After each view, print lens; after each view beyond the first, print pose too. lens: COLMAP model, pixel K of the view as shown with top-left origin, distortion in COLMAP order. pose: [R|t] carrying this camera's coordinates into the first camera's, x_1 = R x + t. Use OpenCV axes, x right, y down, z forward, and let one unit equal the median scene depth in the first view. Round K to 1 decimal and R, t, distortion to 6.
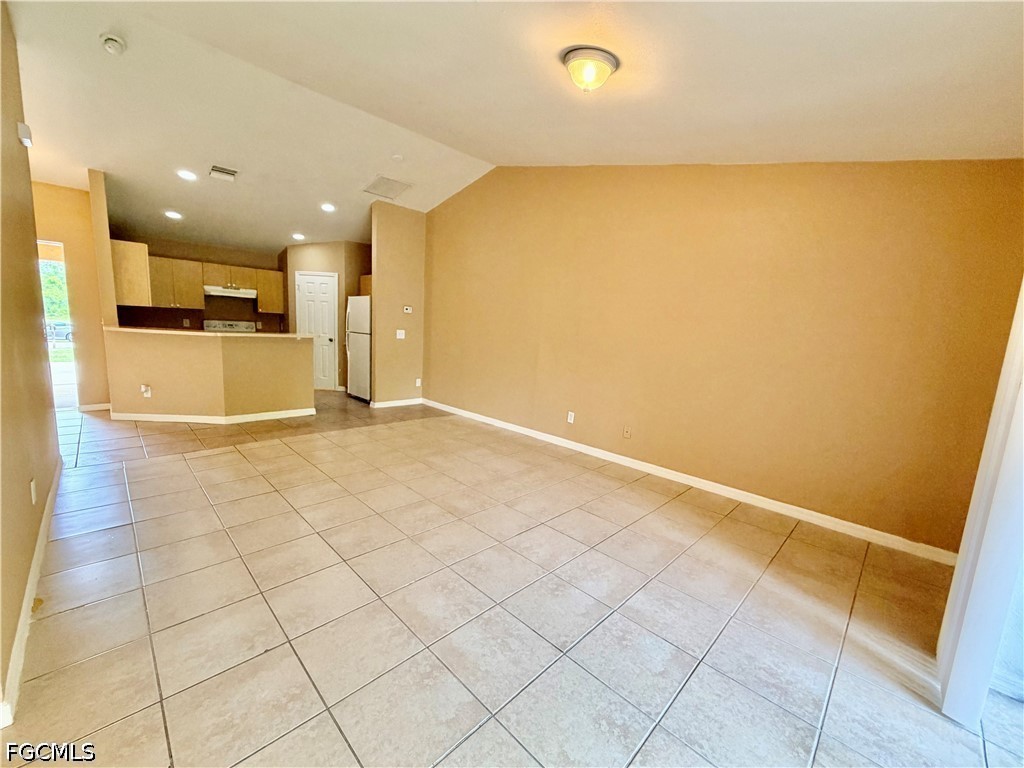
lens RADIAL K [[407.9, 0, 510.1], [0, 407.9, 386.6], [0, 0, 1]] dist [0.001212, 0.000166]
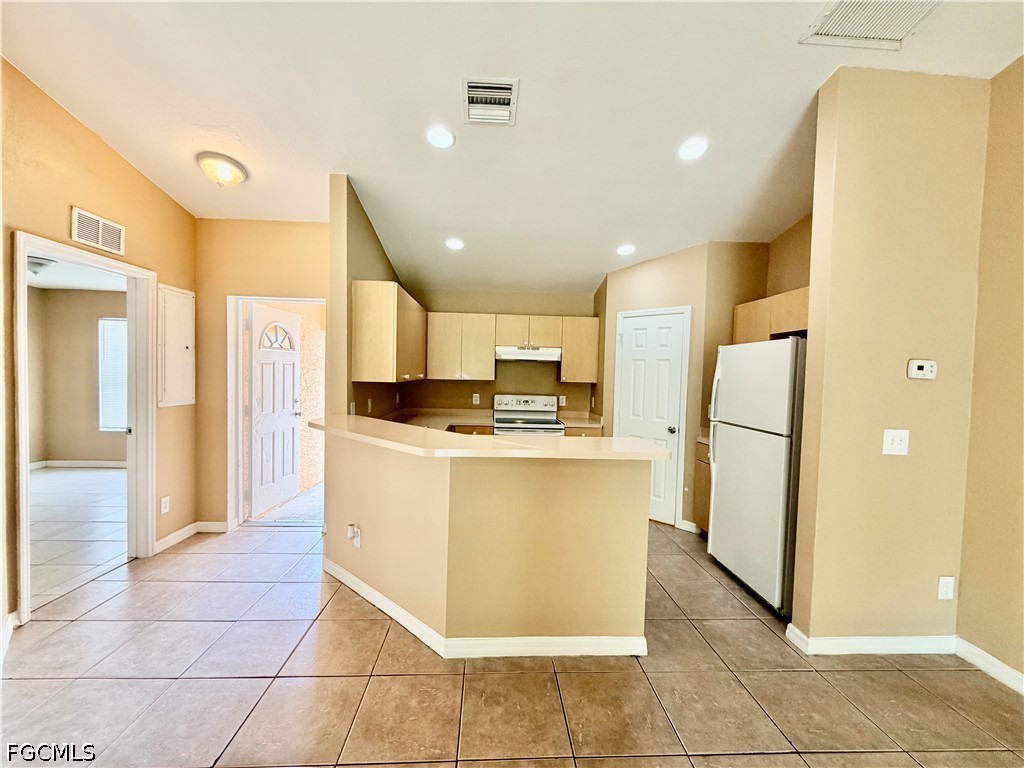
lens RADIAL K [[407.9, 0, 510.1], [0, 407.9, 386.6], [0, 0, 1]] dist [0.001212, 0.000166]
pose [[0.744595, -0.011149, -0.667423, -0.266189], [-0.083937, 0.990360, -0.110186, -0.104454], [0.662218, 0.138066, 0.736482, 0.509895]]
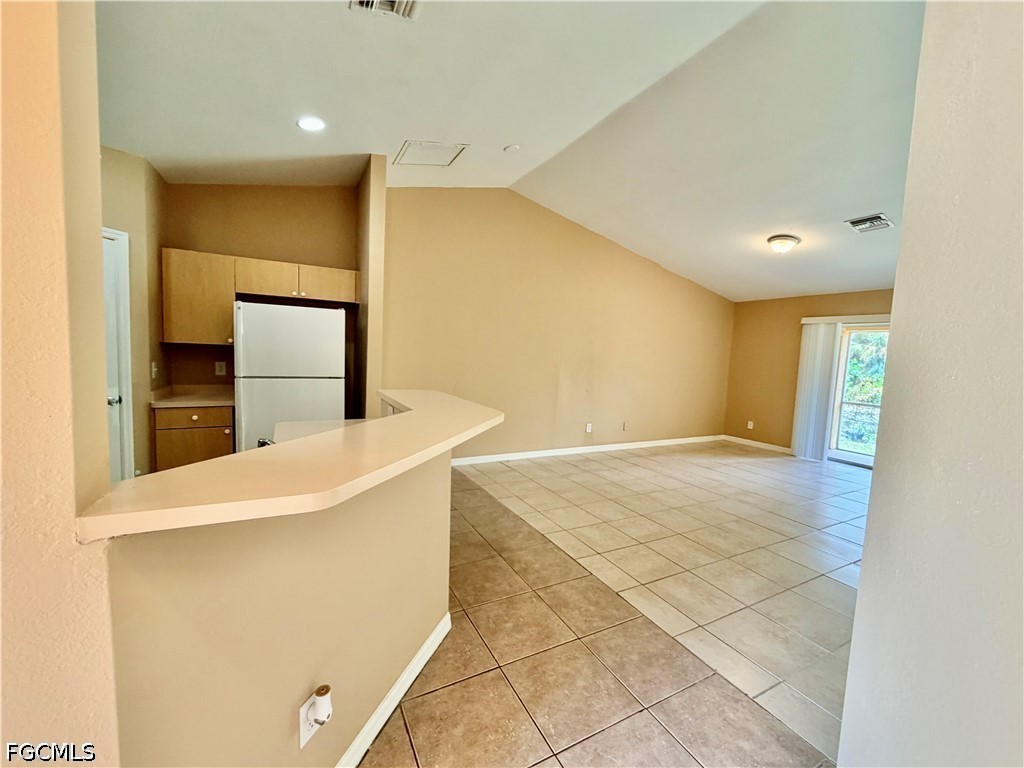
lens RADIAL K [[407.9, 0, 510.1], [0, 407.9, 386.6], [0, 0, 1]] dist [0.001212, 0.000166]
pose [[0.296441, -0.122530, 0.947158, -0.763984], [0.112917, 0.989277, 0.092638, -0.135344], [-0.948352, 0.079488, 0.307098, 0.579622]]
